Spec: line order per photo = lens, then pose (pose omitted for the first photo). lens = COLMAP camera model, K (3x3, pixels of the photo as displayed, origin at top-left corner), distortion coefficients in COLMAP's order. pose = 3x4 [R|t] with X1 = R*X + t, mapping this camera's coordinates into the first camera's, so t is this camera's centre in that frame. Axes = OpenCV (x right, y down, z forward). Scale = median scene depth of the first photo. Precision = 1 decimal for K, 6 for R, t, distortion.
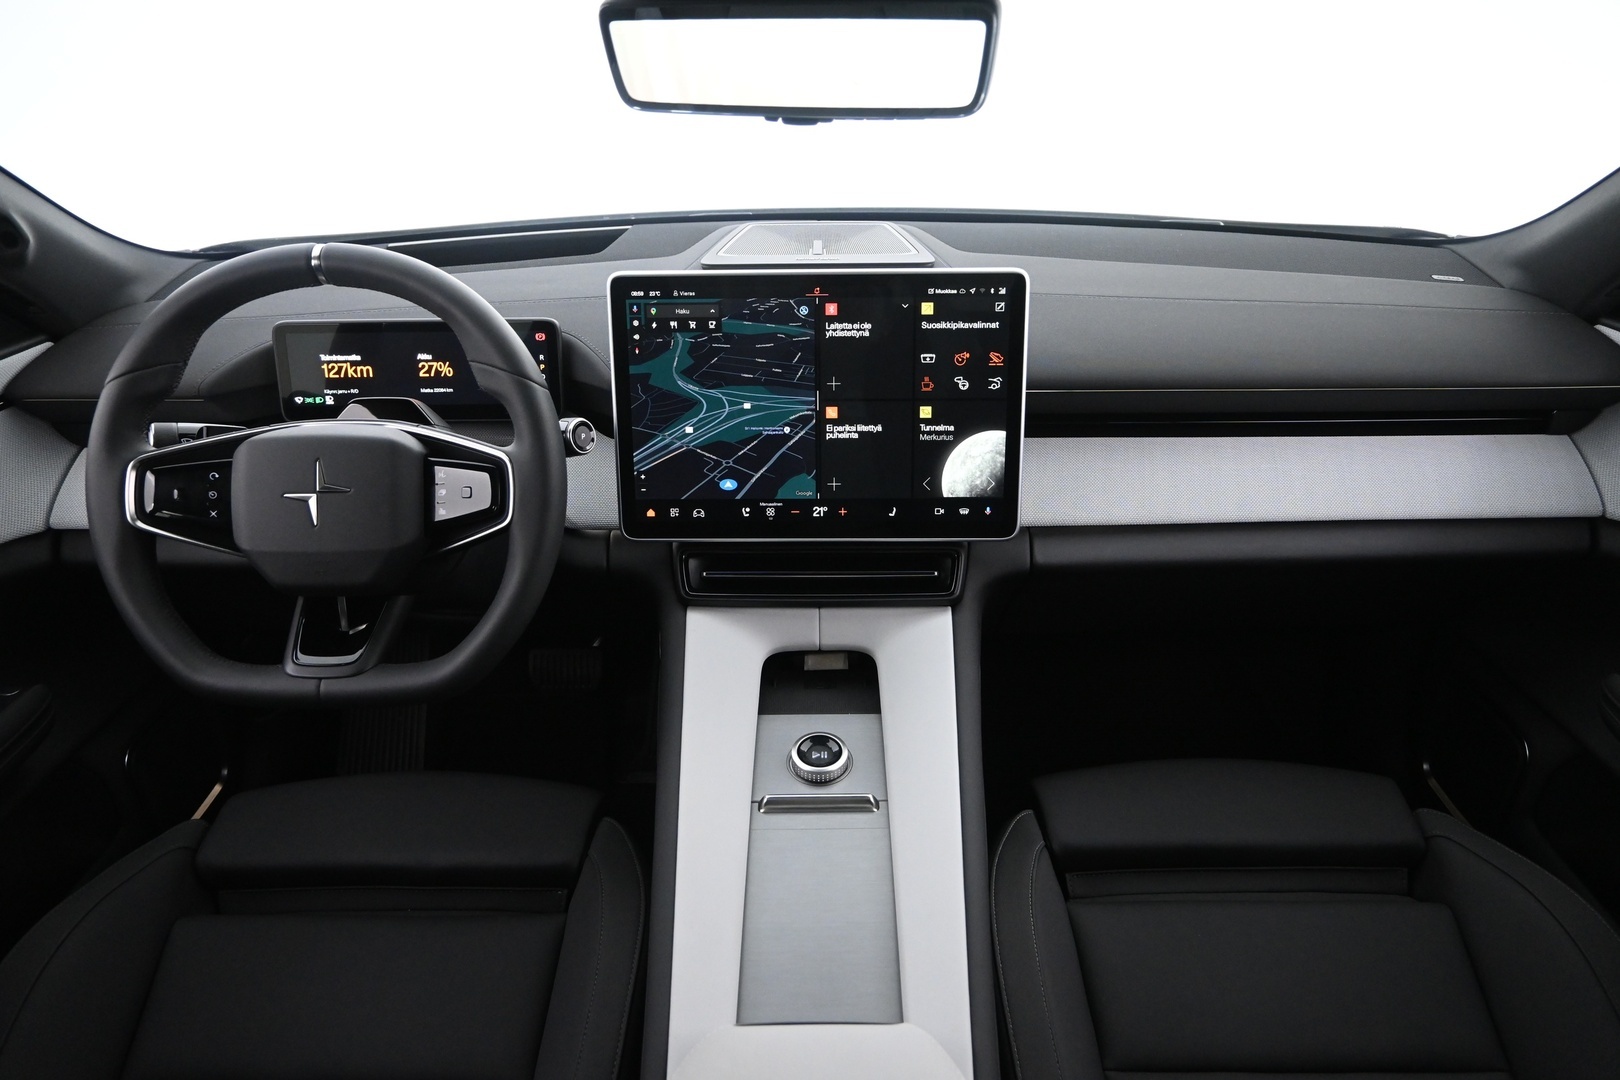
lens RADIAL K [[1128.2, 0, 810.0], [0, 1128.2, 540.0], [0, 0, 1]] dist [0.002510, 0.001205]
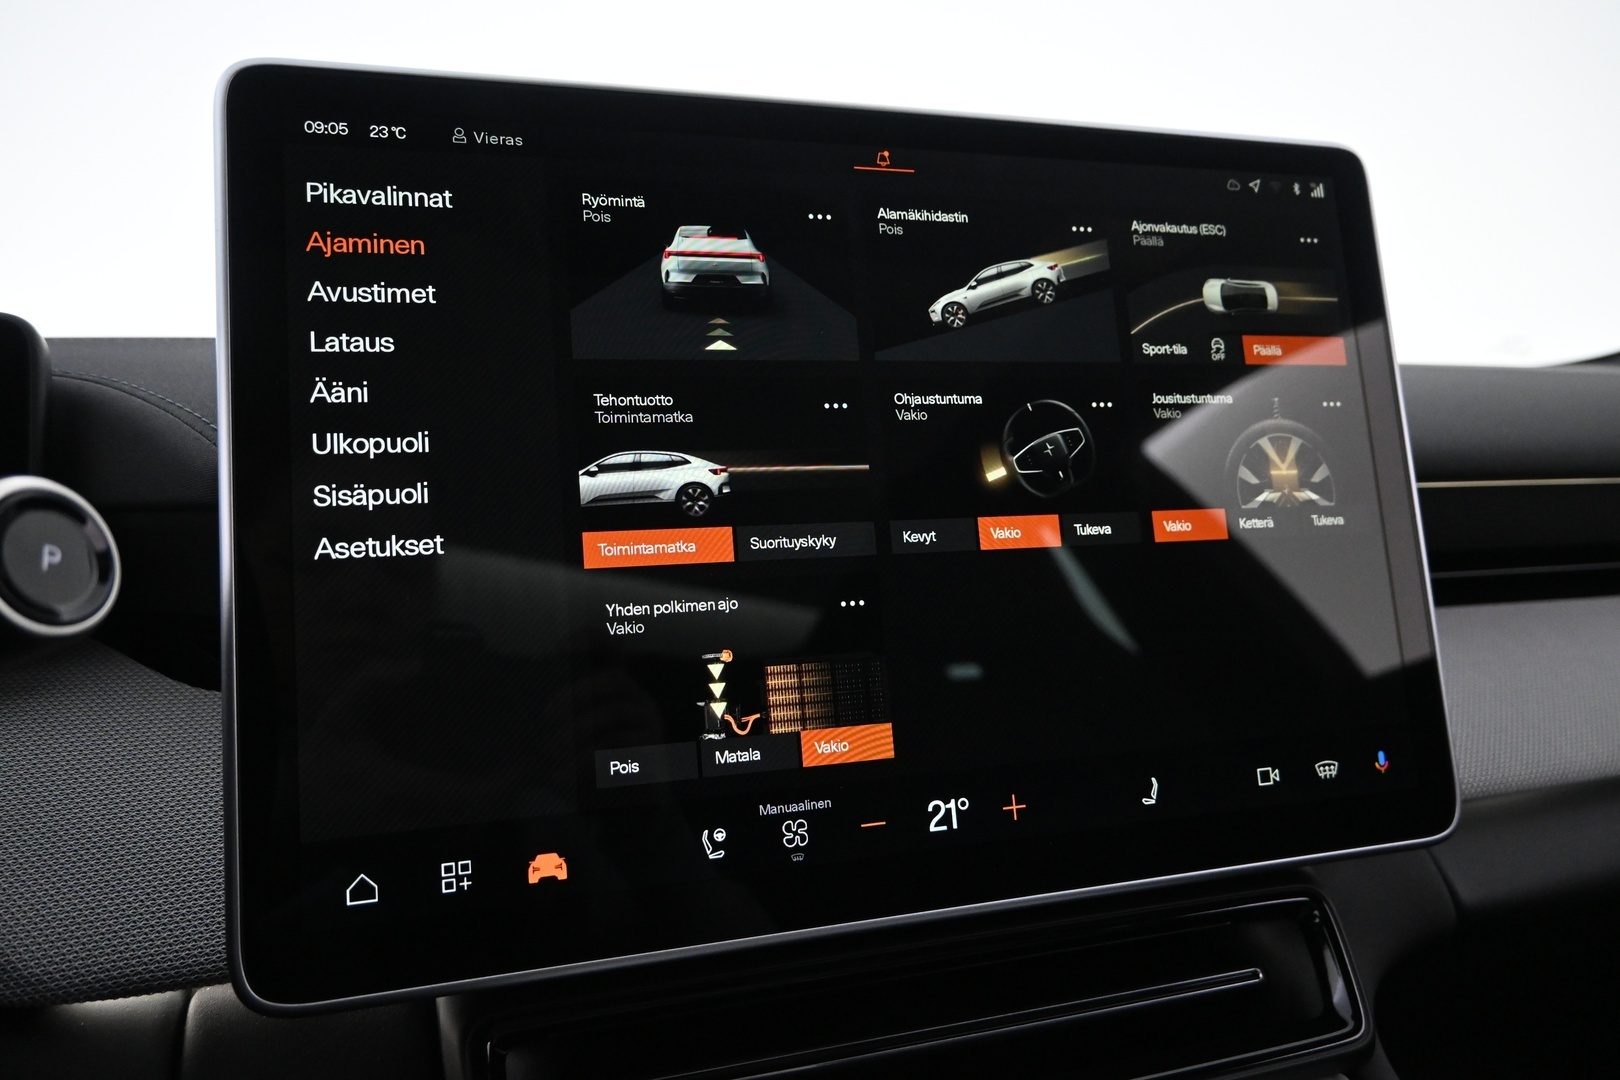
lens RADIAL K [[1128.2, 0, 810.0], [0, 1128.2, 540.0], [0, 0, 1]] dist [0.002510, 0.001205]
pose [[0.947799, -0.026898, 0.317731, -0.127549], [0.141599, 0.928304, -0.343806, 0.006192], [-0.285703, 0.370849, 0.883654, 0.727826]]
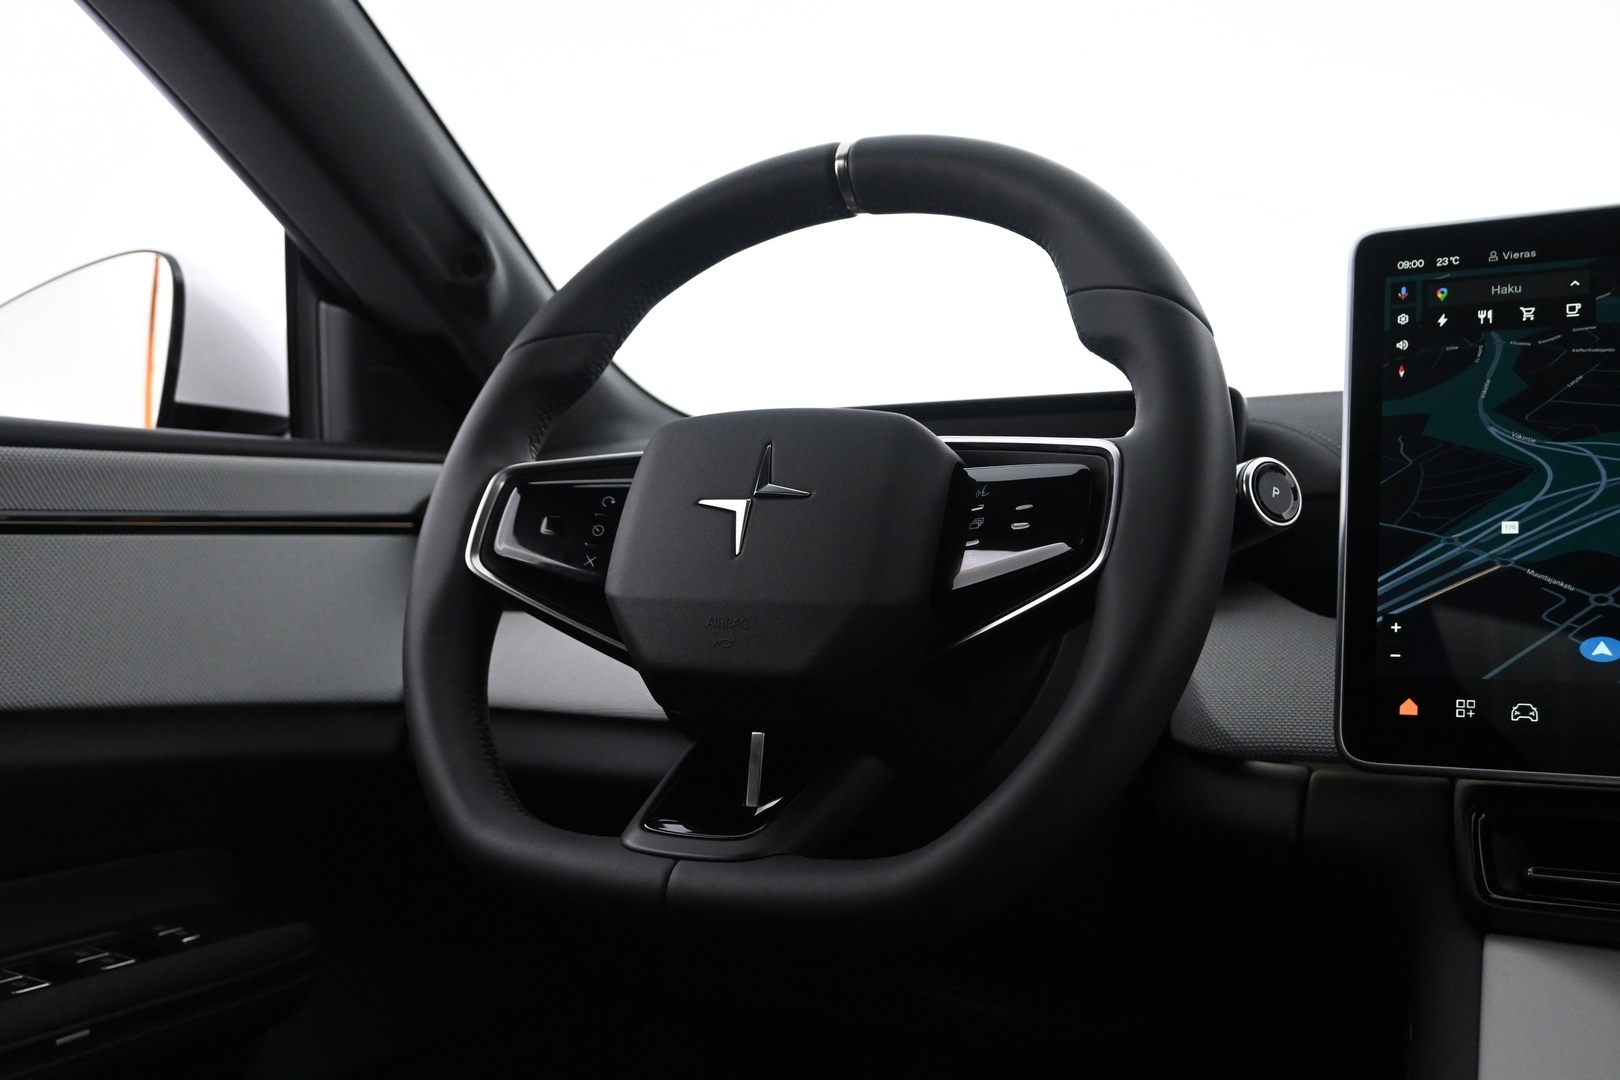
lens RADIAL K [[1538.3, 0, 810.0], [0, 1538.3, 540.0], [0, 0, 1]] dist [0.001847, -0.009662]
pose [[0.883888, 0.006154, -0.467658, -0.066736], [-0.207888, 0.900874, -0.381061, 0.209550], [0.418956, 0.434036, 0.797552, 0.385574]]
